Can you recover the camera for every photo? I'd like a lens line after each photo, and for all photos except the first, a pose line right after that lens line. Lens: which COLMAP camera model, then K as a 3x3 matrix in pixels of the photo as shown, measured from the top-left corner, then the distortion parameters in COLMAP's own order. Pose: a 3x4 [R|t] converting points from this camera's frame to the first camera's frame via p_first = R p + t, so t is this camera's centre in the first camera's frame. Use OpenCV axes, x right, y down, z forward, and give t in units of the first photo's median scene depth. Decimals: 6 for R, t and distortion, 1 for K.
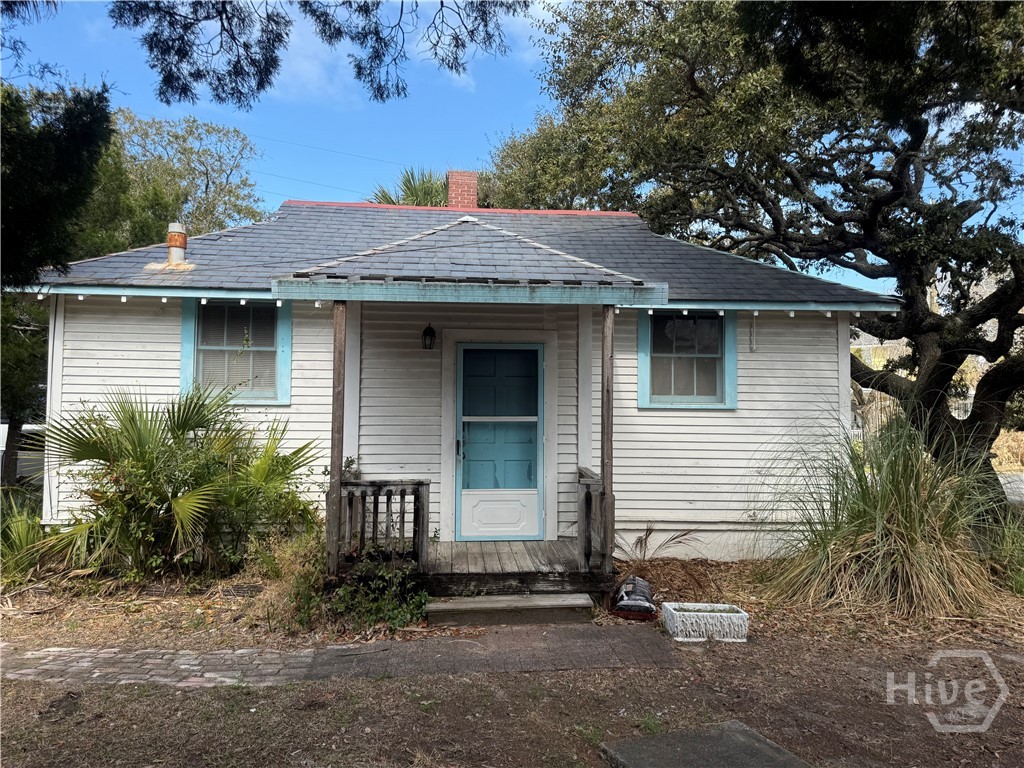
lens RADIAL K [[718.1, 0, 512.0], [0, 718.1, 384.0], [0, 0, 1]] dist [0.060280, -0.096004]
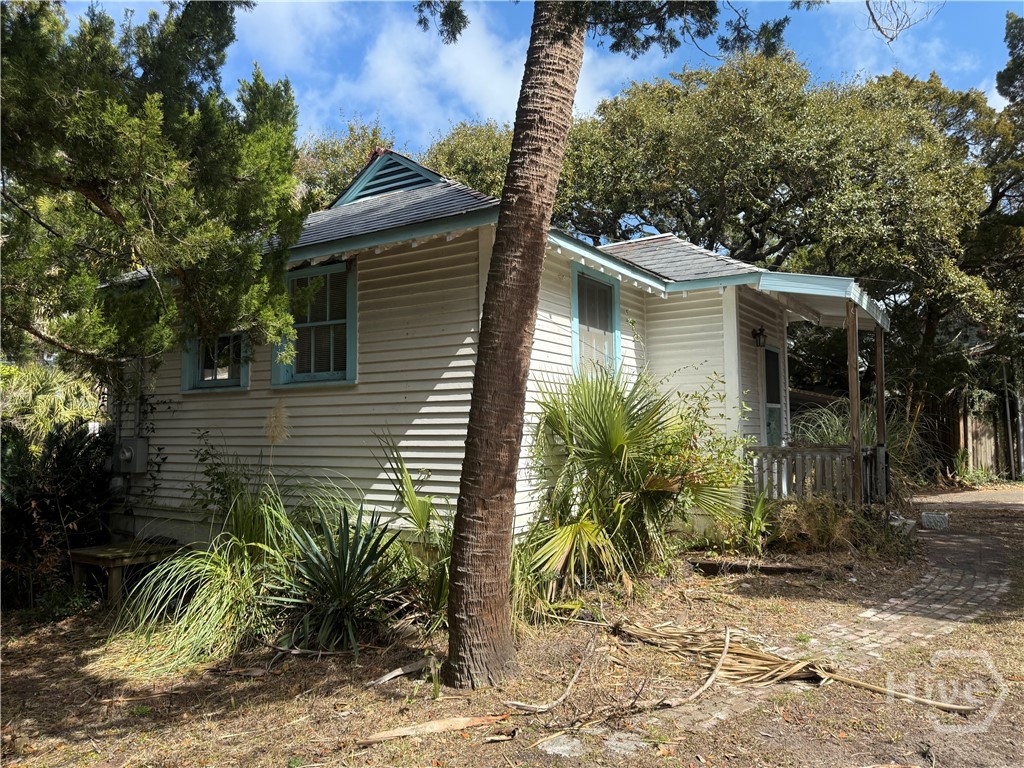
lens RADIAL K [[718.1, 0, 512.0], [0, 718.1, 384.0], [0, 0, 1]] dist [0.060280, -0.096004]
pose [[0.618872, 0.038221, 0.784562, -1.318454], [-0.022211, 0.999268, -0.031161, 0.060295], [-0.785178, 0.001859, 0.619267, 0.561164]]
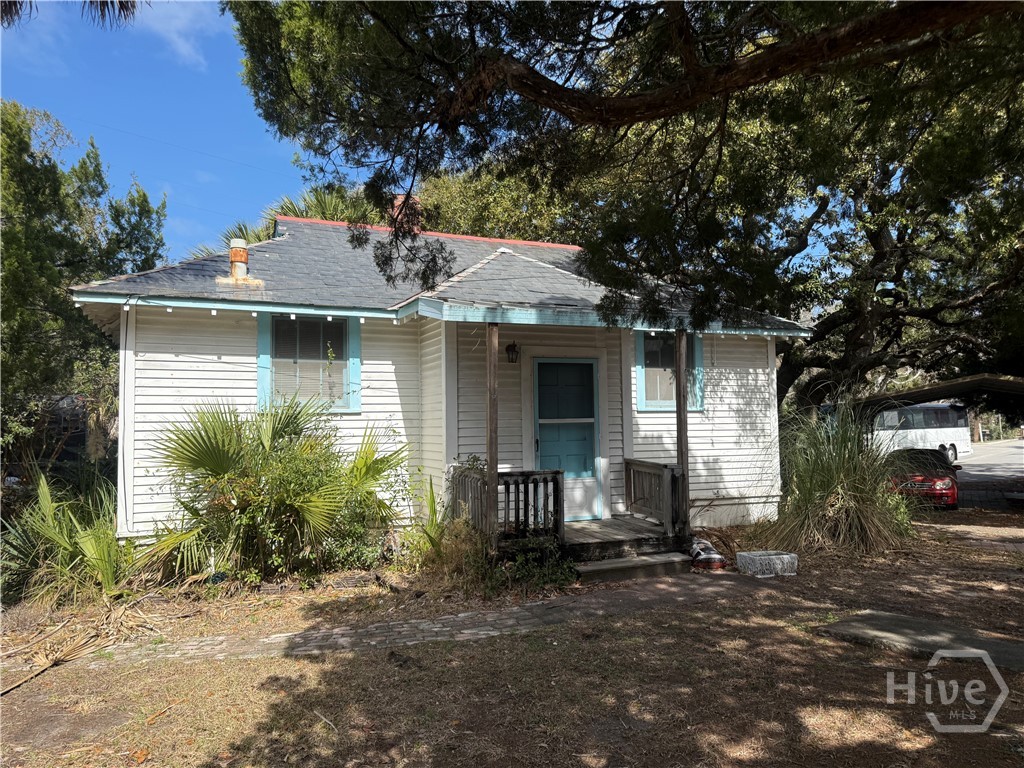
lens RADIAL K [[718.1, 0, 512.0], [0, 718.1, 384.0], [0, 0, 1]] dist [0.060280, -0.096004]
pose [[0.948848, -0.003219, 0.315718, -0.482539], [0.007992, 0.999873, -0.013824, 0.002776], [-0.315633, 0.015640, 0.948752, -0.118449]]
